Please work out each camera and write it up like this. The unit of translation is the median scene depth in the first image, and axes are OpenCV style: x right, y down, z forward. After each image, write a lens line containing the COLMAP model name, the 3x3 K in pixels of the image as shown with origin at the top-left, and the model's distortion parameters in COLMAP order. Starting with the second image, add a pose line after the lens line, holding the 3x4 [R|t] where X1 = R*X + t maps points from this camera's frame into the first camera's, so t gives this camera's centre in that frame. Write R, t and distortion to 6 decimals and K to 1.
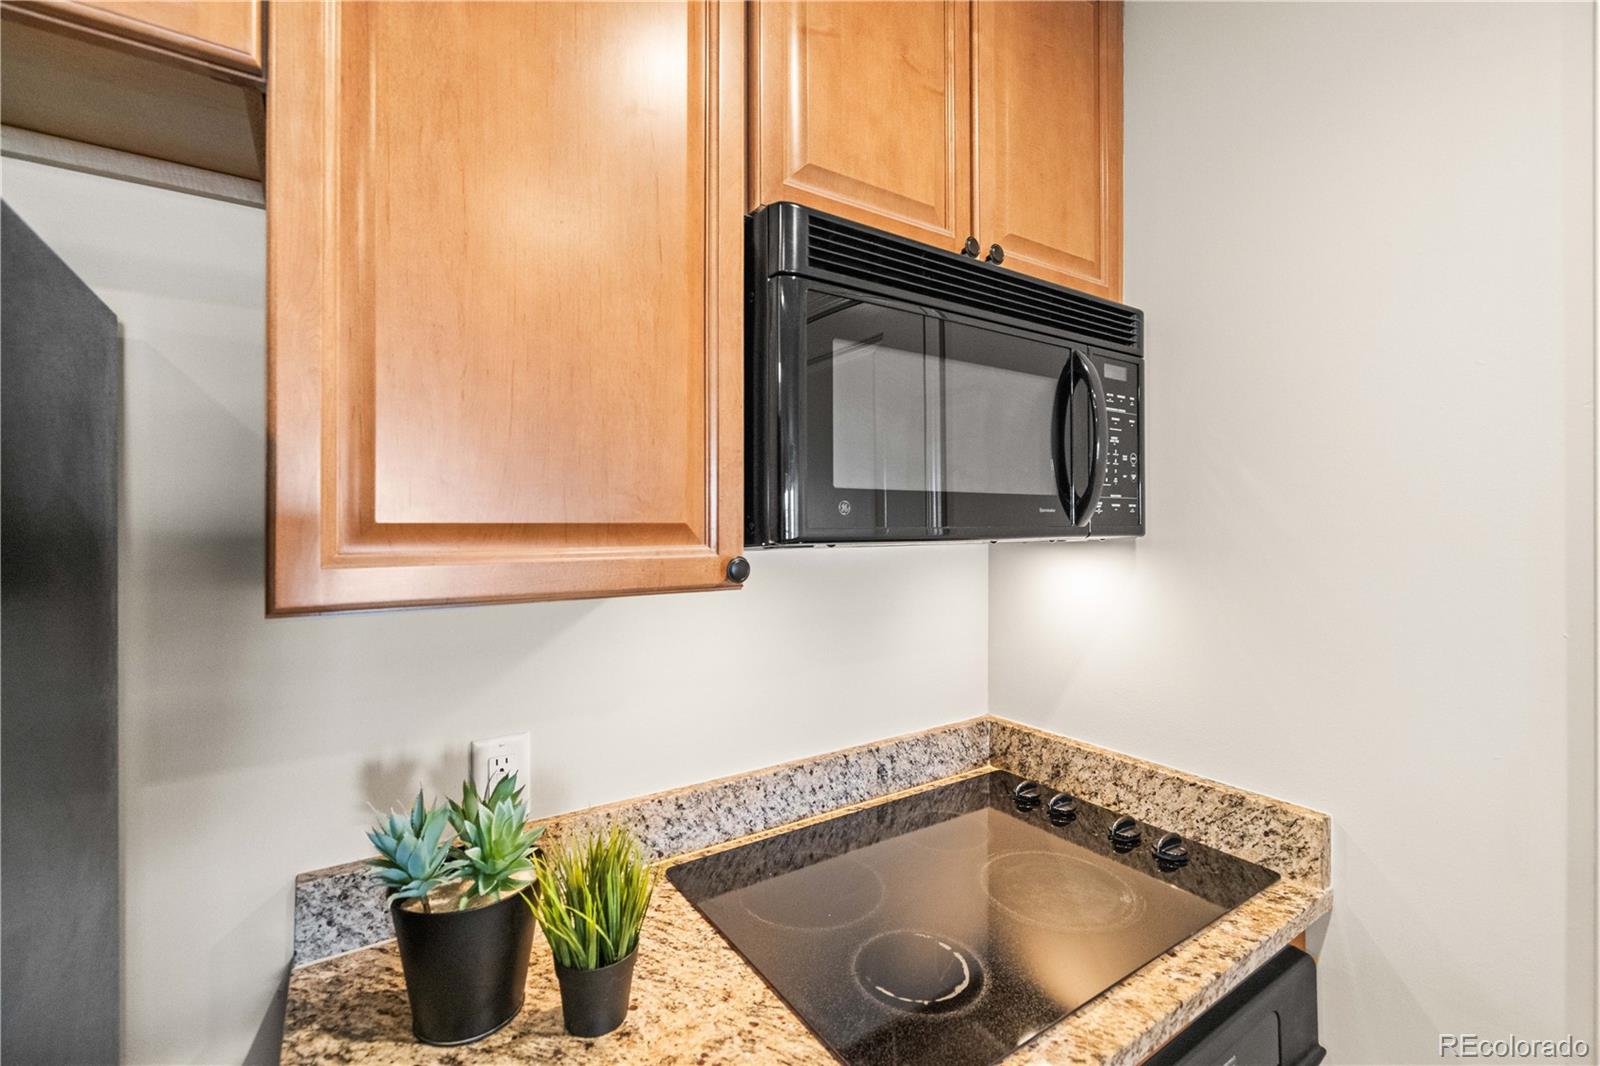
lens RADIAL K [[686.4, 0, 803.0], [0, 686.4, 518.5], [0, 0, 1]] dist [0.000468, -0.000644]
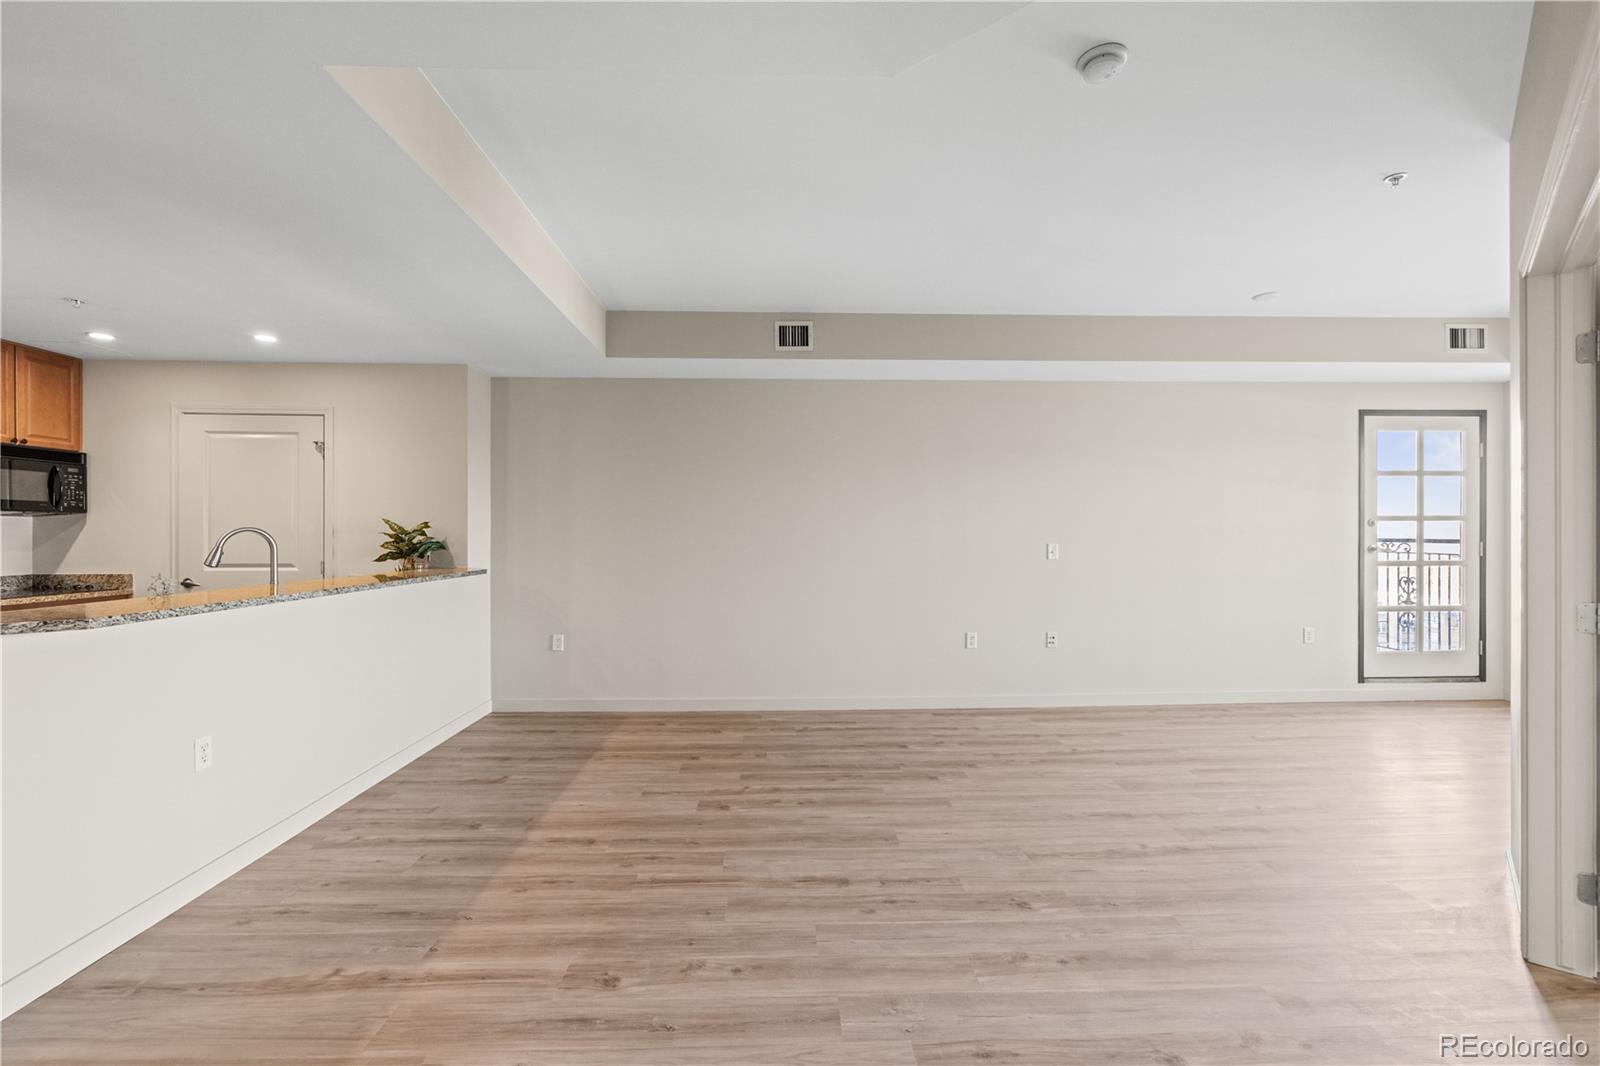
lens RADIAL K [[686.4, 0, 807.0], [0, 686.4, 534.2], [0, 0, 1]] dist [0.000468, -0.000644]
pose [[0.519859, -0.002686, 0.854248, -0.705517], [-0.003062, 0.999983, 0.005007, 0.116582], [-0.854247, -0.005218, 0.519841, -4.591336]]
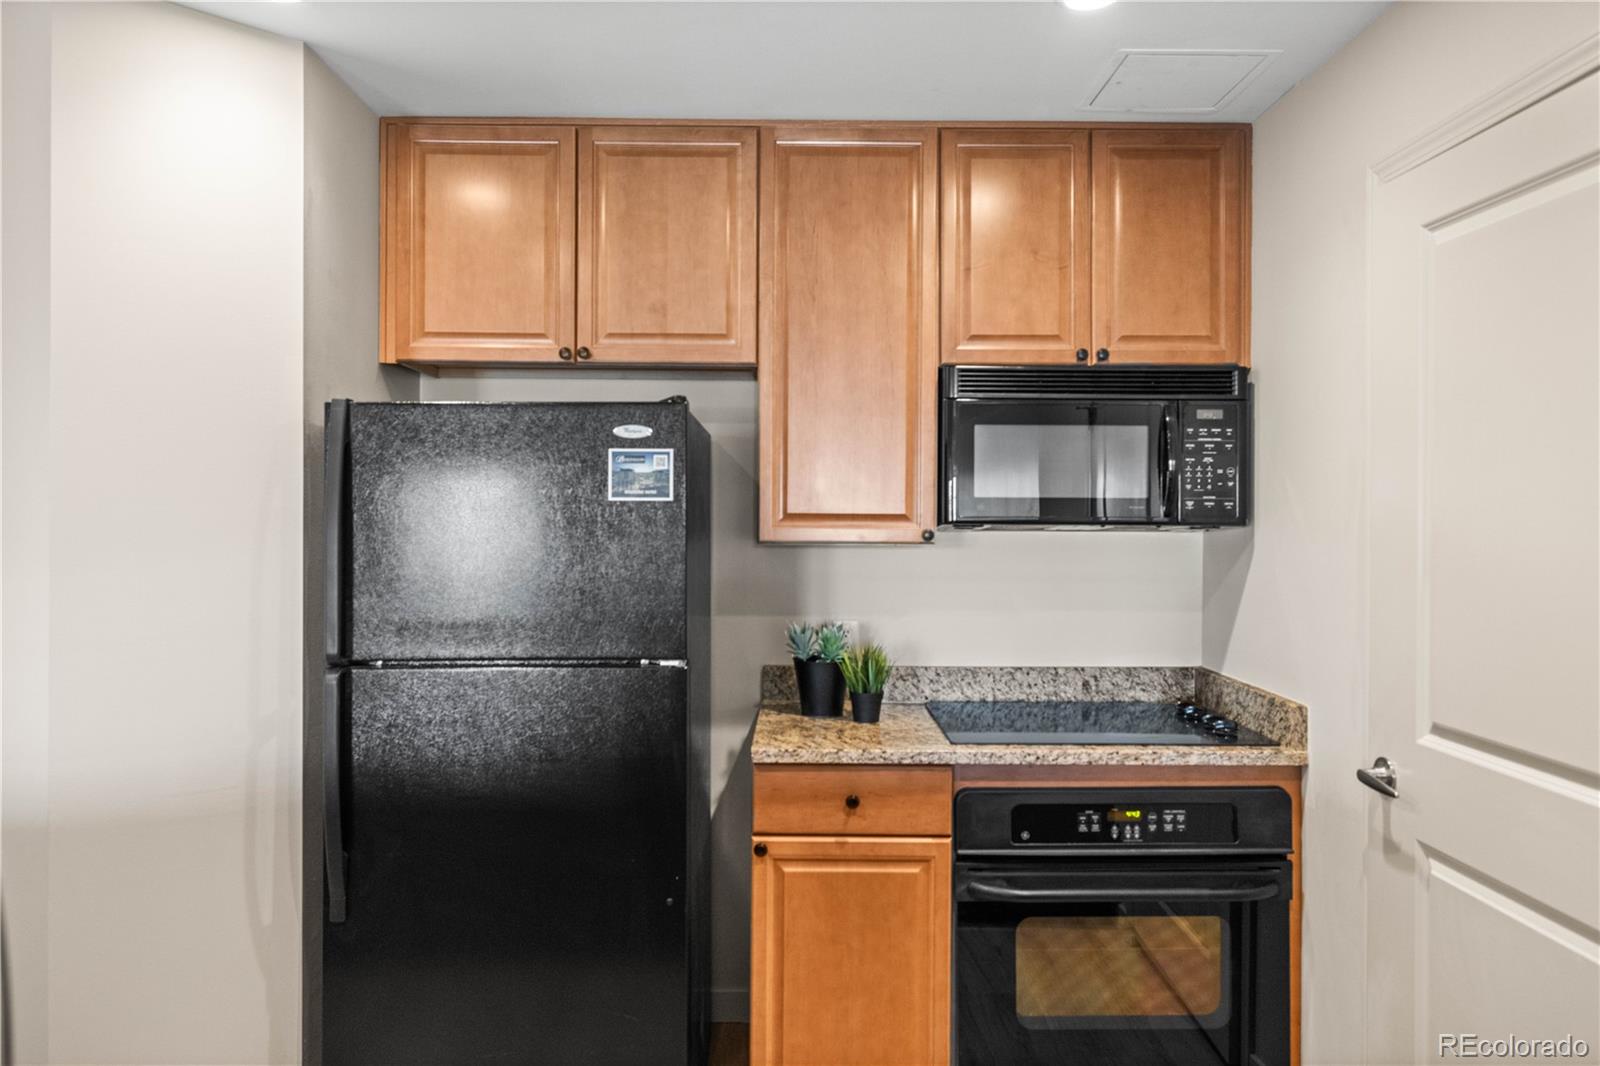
lens RADIAL K [[1073.6, 0, 810.0], [0, 1073.6, 509.6], [0, 0, 1]] dist [-0.005875, 0.005308]
pose [[0.834370, 0.001630, -0.551202, 1.024340], [-0.001813, 0.999998, 0.000213, -0.005575], [0.551202, 0.000822, 0.834372, -1.429364]]
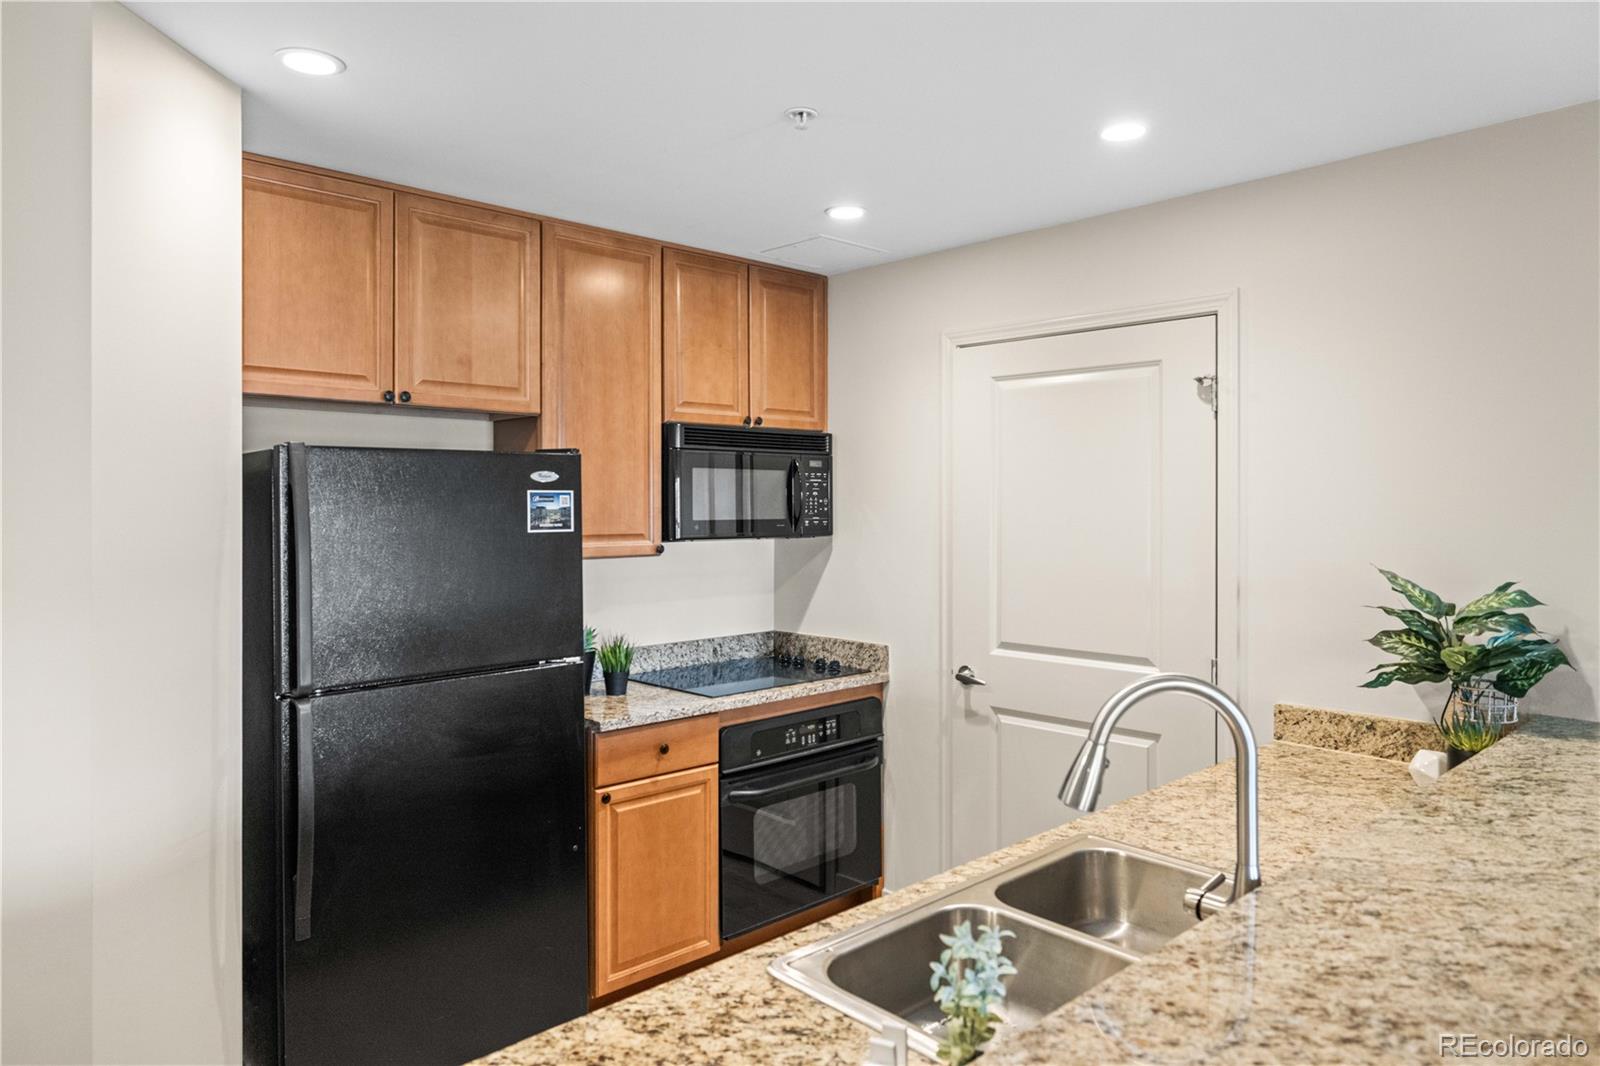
lens RADIAL K [[1016.4, 0, 801.2], [0, 1016.4, 499.1], [0, 0, 1]] dist [0.000372, 0.000838]
pose [[0.986656, -0.001860, 0.162807, -0.144951], [0.001968, 0.999998, -0.000499, -0.095232], [-0.162806, 0.000813, 0.986658, -2.352880]]
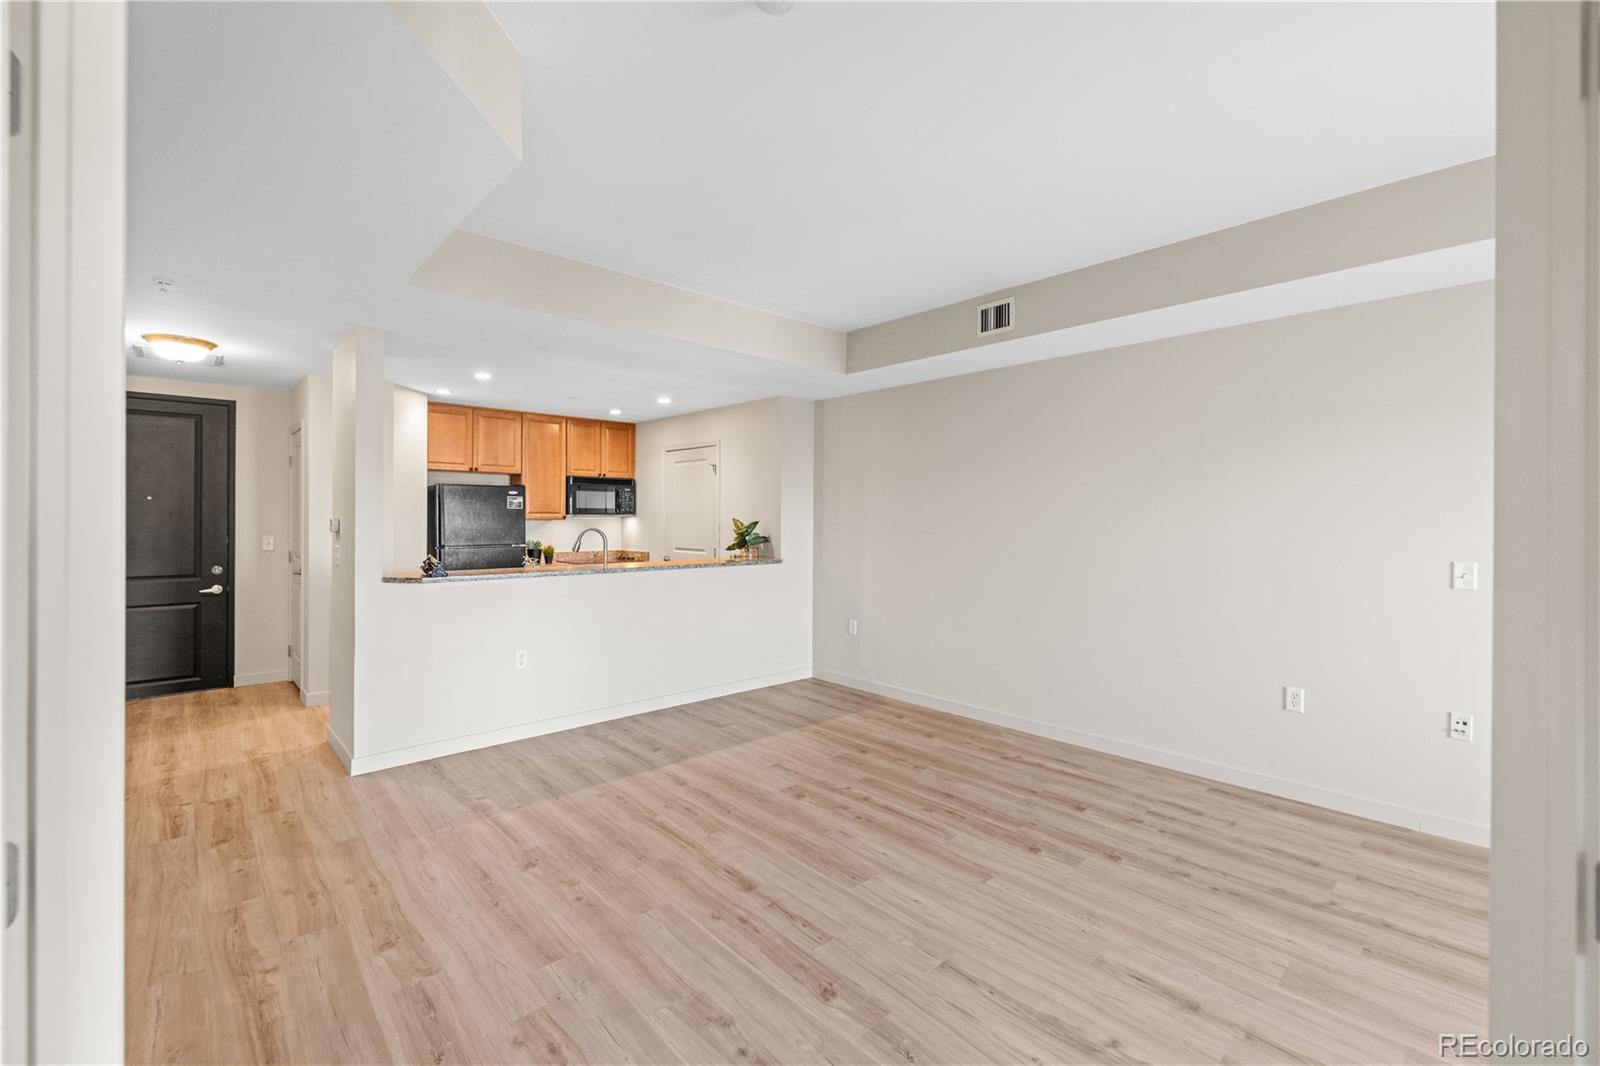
lens RADIAL K [[686.4, 0, 814.1], [0, 686.4, 513.2], [0, 0, 1]] dist [0.000468, -0.000644]
pose [[0.986179, 0.003690, 0.165644, 1.138828], [-0.003359, 0.999992, -0.002281, 0.023404], [-0.165651, 0.001693, 0.986183, -5.842181]]
